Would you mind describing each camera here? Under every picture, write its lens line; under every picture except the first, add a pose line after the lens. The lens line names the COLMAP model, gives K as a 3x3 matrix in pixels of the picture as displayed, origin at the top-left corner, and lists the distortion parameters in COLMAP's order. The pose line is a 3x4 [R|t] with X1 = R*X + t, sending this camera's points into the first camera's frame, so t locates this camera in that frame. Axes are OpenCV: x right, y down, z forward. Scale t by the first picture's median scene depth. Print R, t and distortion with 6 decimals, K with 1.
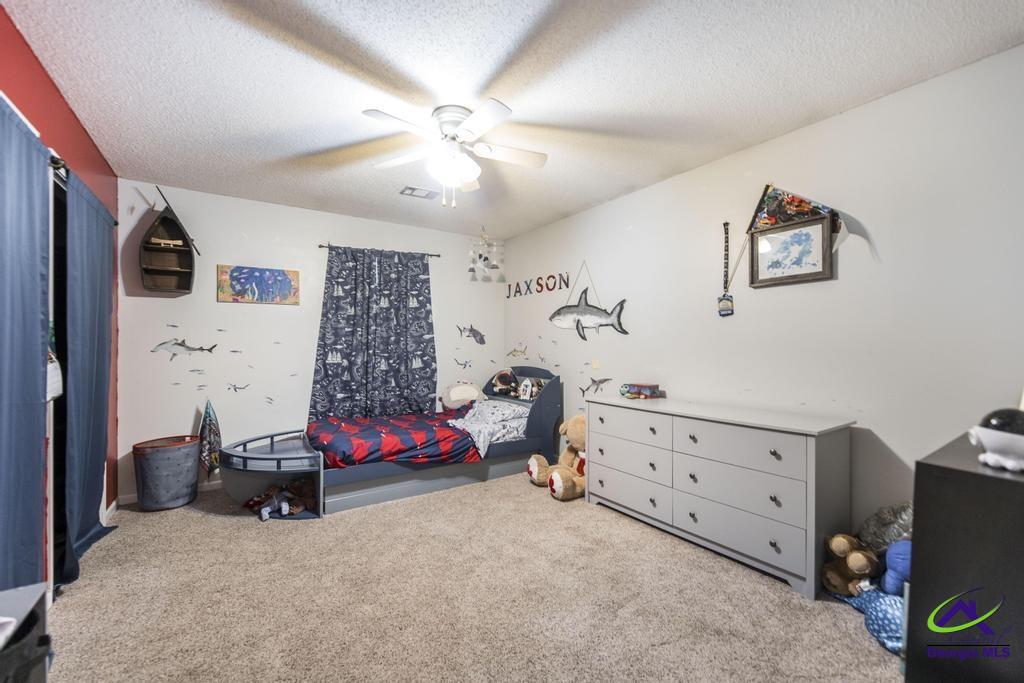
lens RADIAL K [[420.3, 0, 508.5], [0, 420.3, 343.7], [0, 0, 1]] dist [-0.005130, 0.000124]
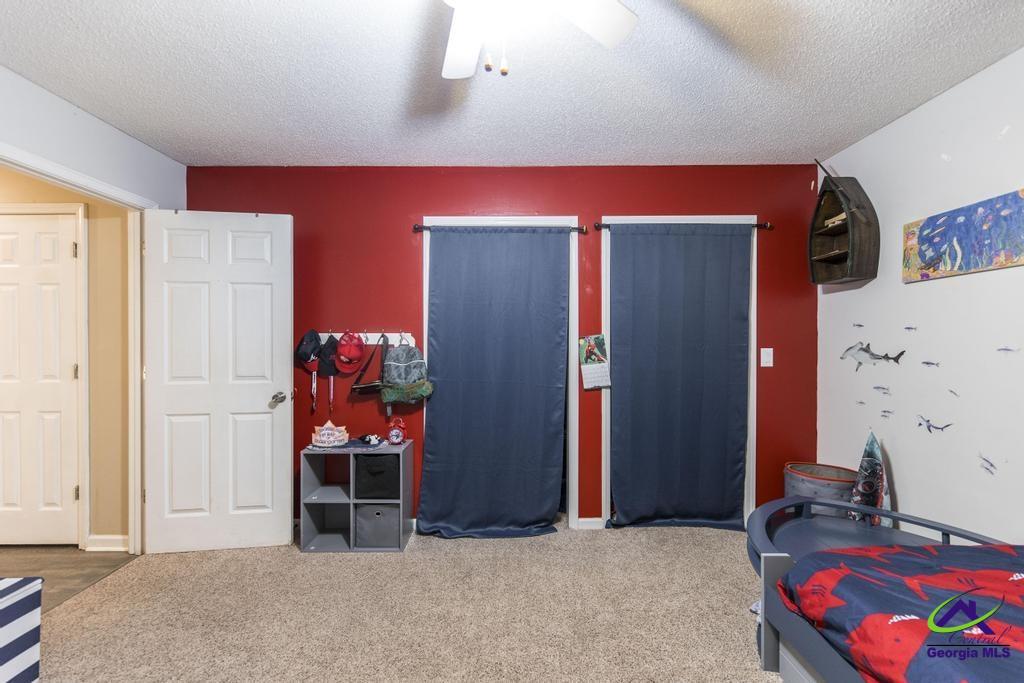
lens RADIAL K [[420.3, 0, 513.7], [0, 420.3, 342.9], [0, 0, 1]] dist [-0.005130, 0.000124]
pose [[-0.551240, 0.001222, -0.834346, 0.158352], [0.000708, 0.999999, 0.000997, -0.011163], [0.834346, -0.000041, -0.551240, 0.842630]]
